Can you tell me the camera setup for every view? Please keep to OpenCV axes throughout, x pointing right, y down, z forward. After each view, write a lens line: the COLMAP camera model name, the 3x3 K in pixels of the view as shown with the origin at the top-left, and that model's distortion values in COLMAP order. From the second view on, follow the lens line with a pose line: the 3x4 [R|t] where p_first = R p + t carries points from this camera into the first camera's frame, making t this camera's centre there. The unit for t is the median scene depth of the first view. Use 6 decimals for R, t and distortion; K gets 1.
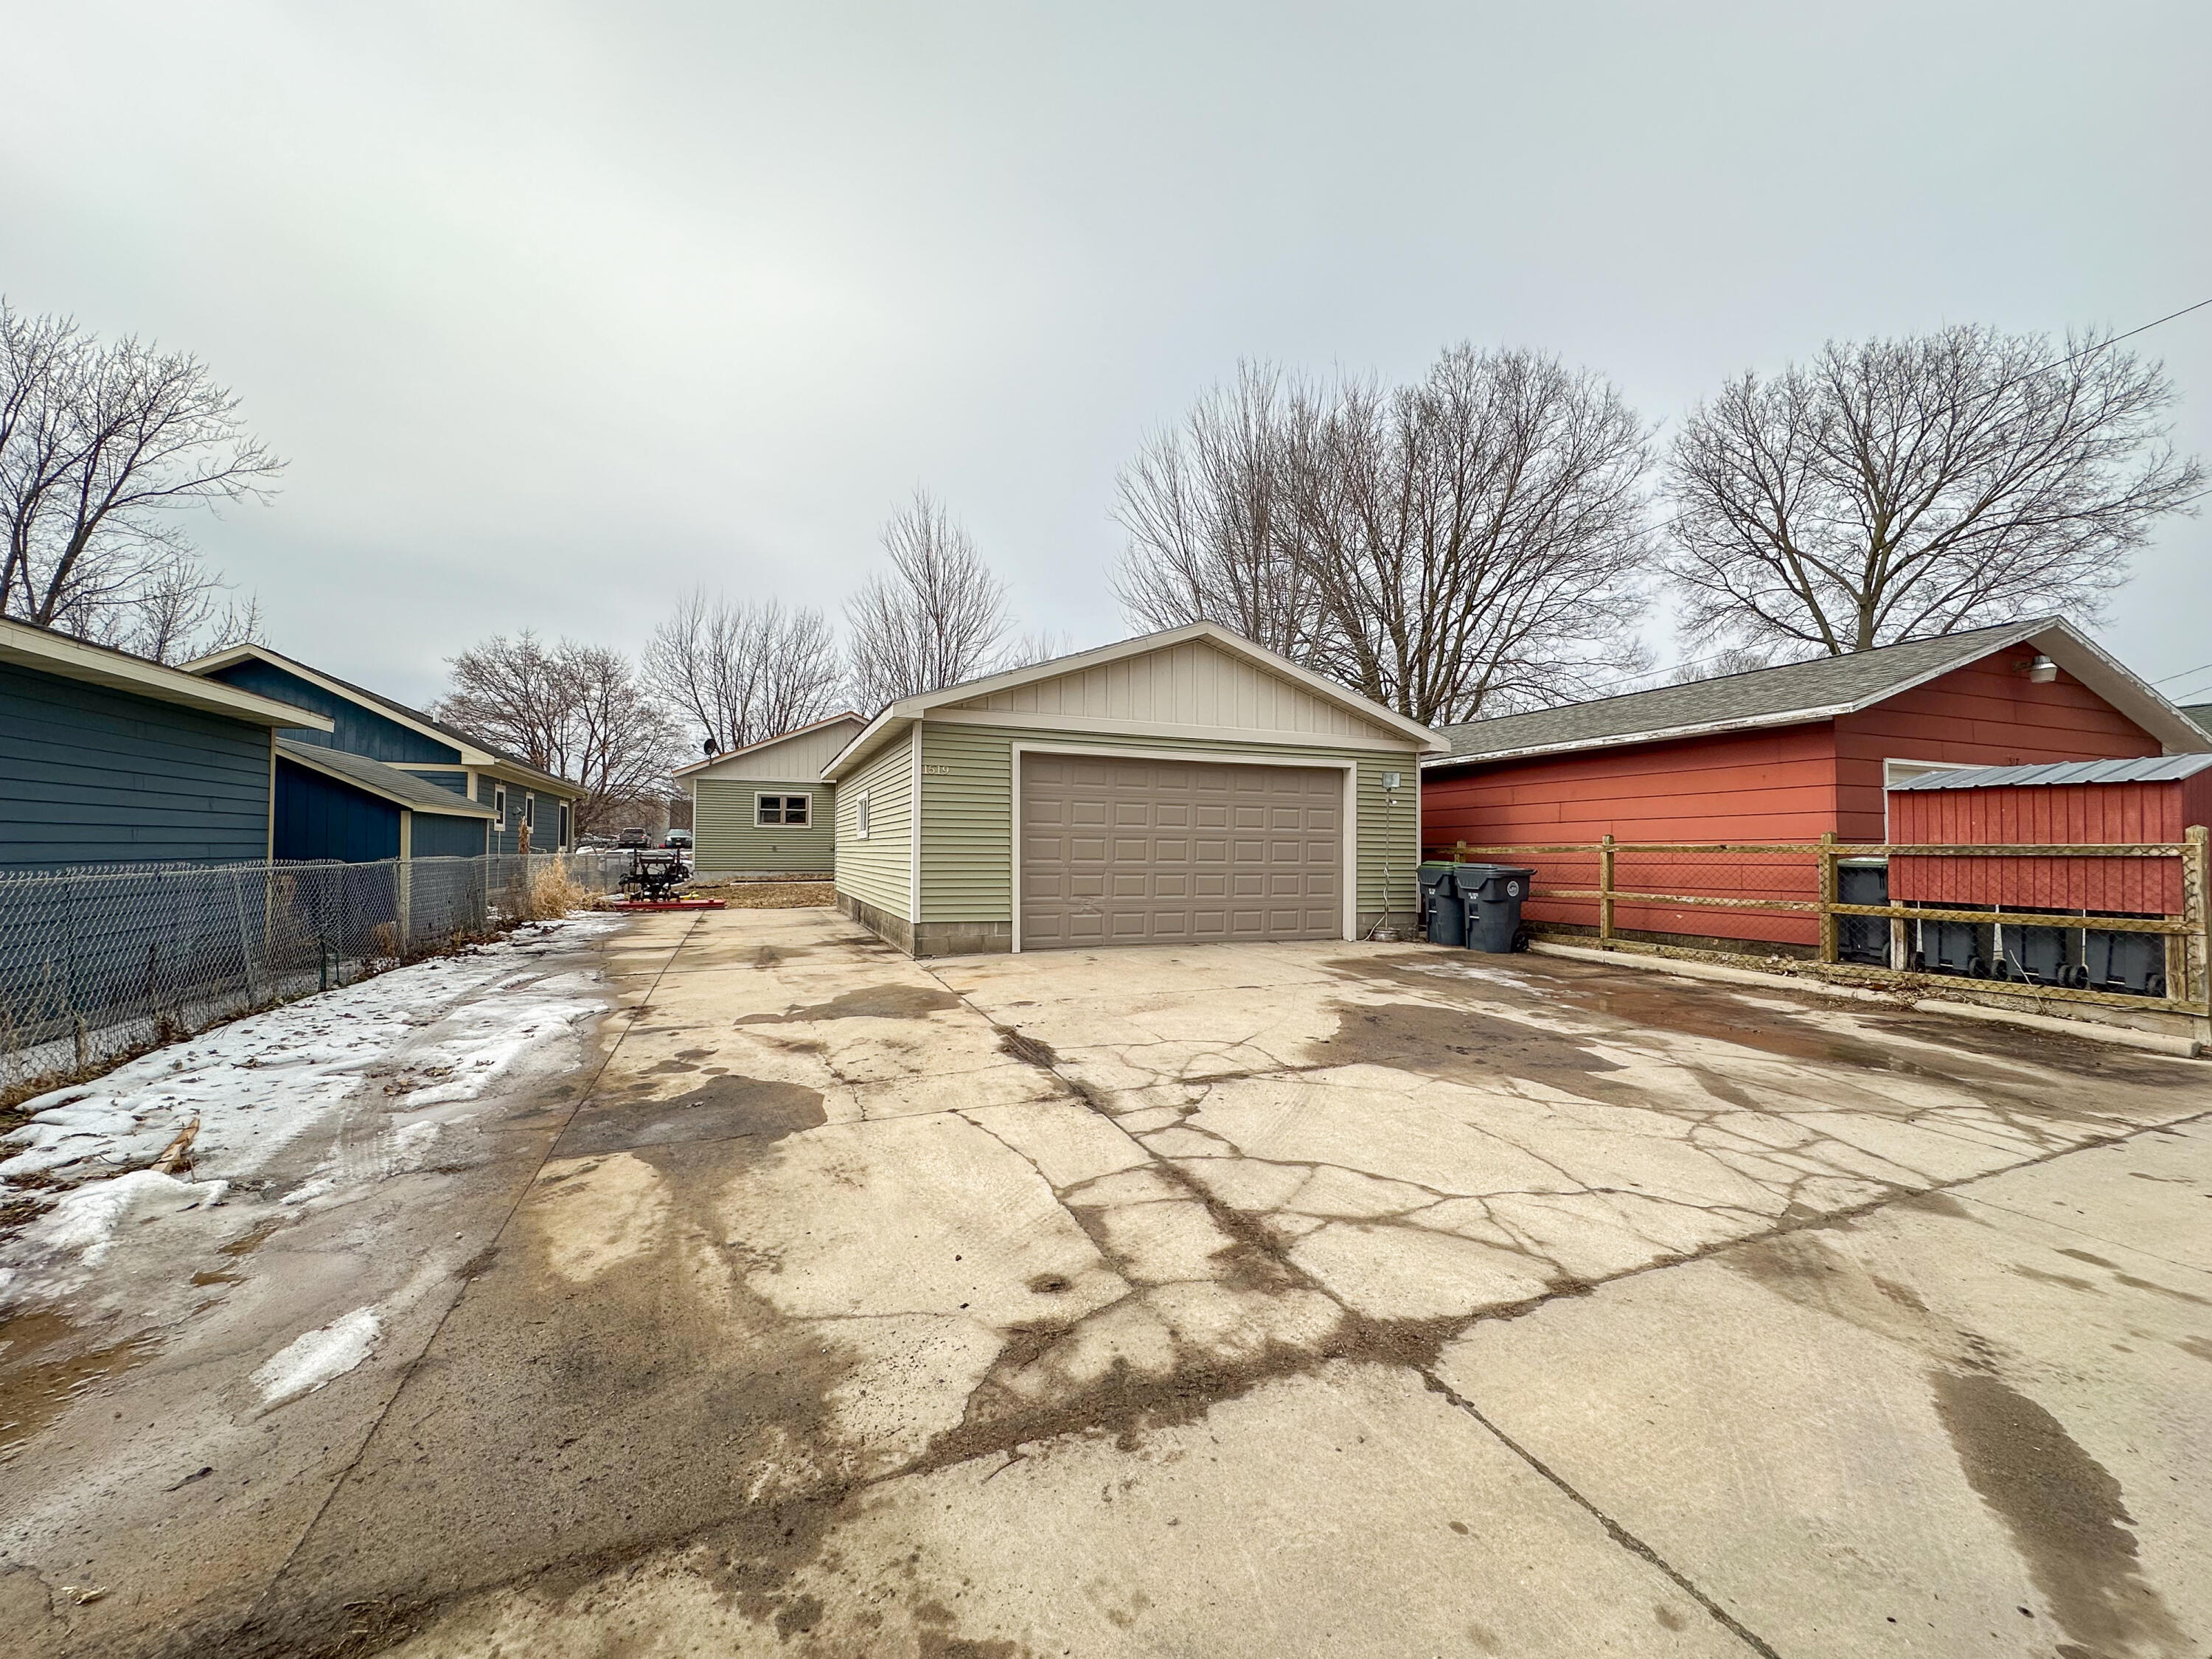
lens RADIAL K [[877.3, 0, 1106.0], [0, 877.3, 829.5], [0, 0, 1]] dist [-0.002244, 0.000547]
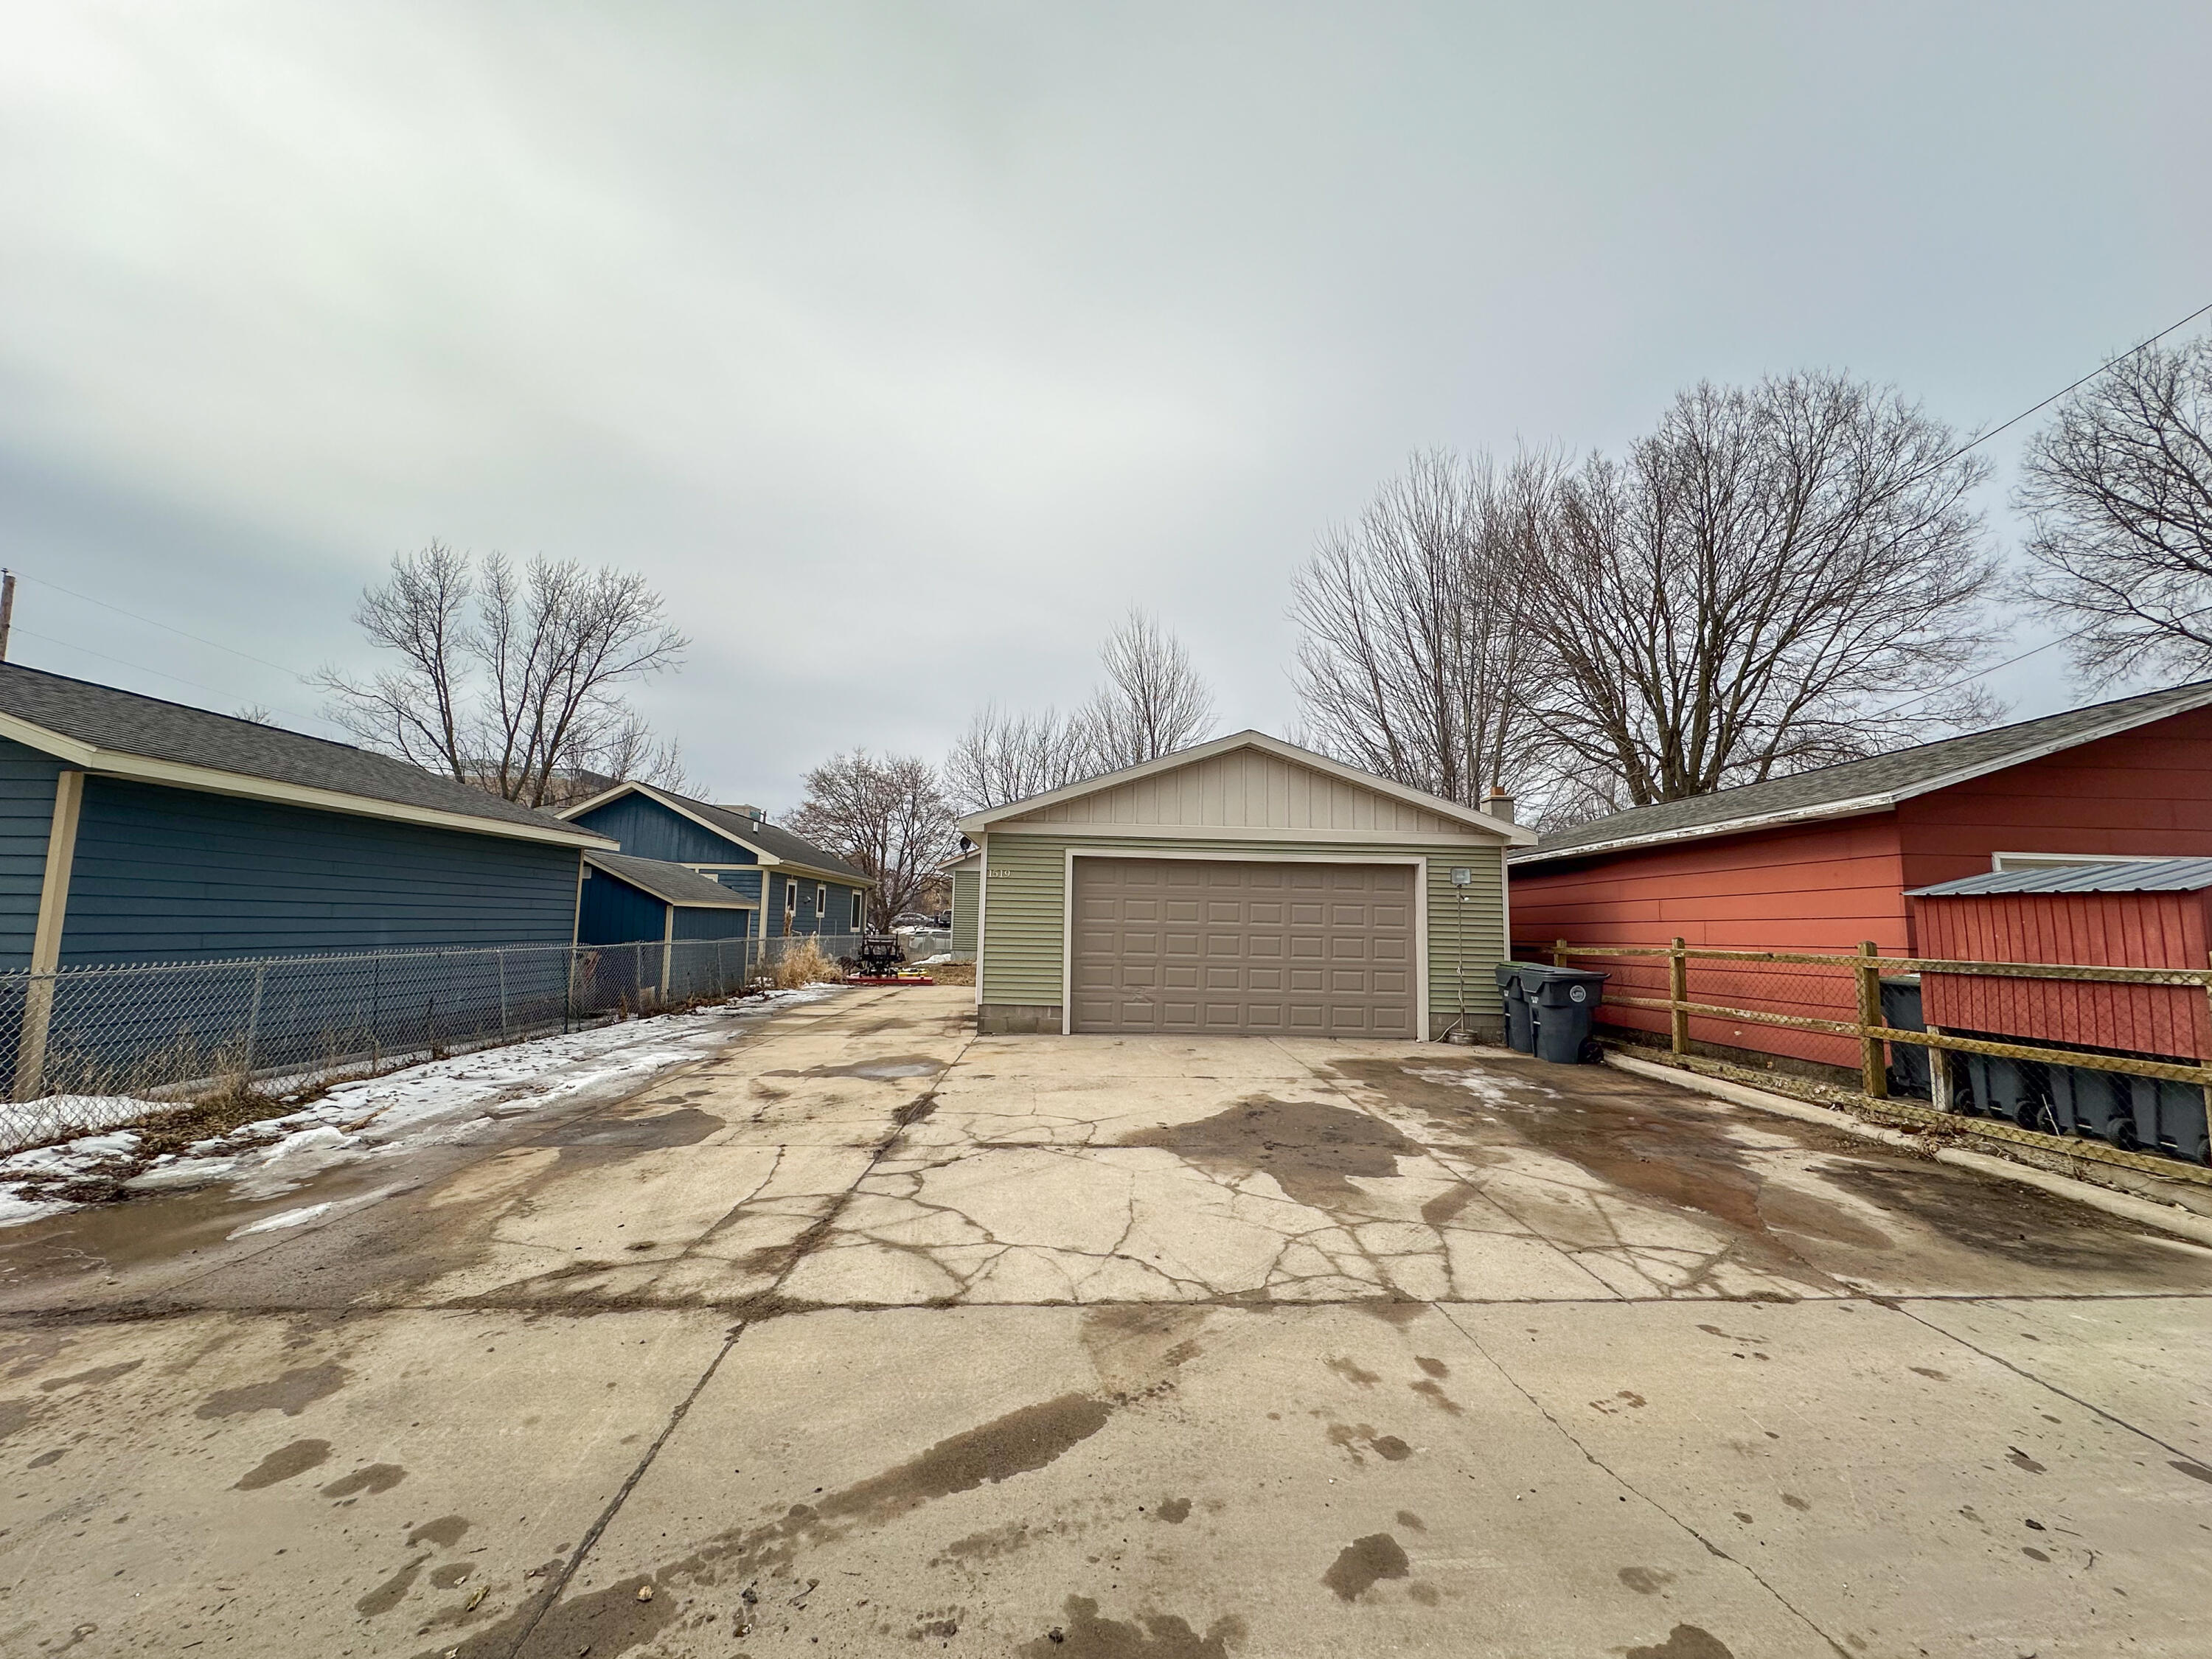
lens RADIAL K [[877.3, 0, 1106.0], [0, 877.3, 829.5], [0, 0, 1]] dist [-0.002244, 0.000547]
pose [[0.939255, -0.026058, -0.342230, 0.533413], [-0.005790, 0.995769, -0.091709, -0.030121], [0.343172, 0.088120, 0.935130, -0.092677]]
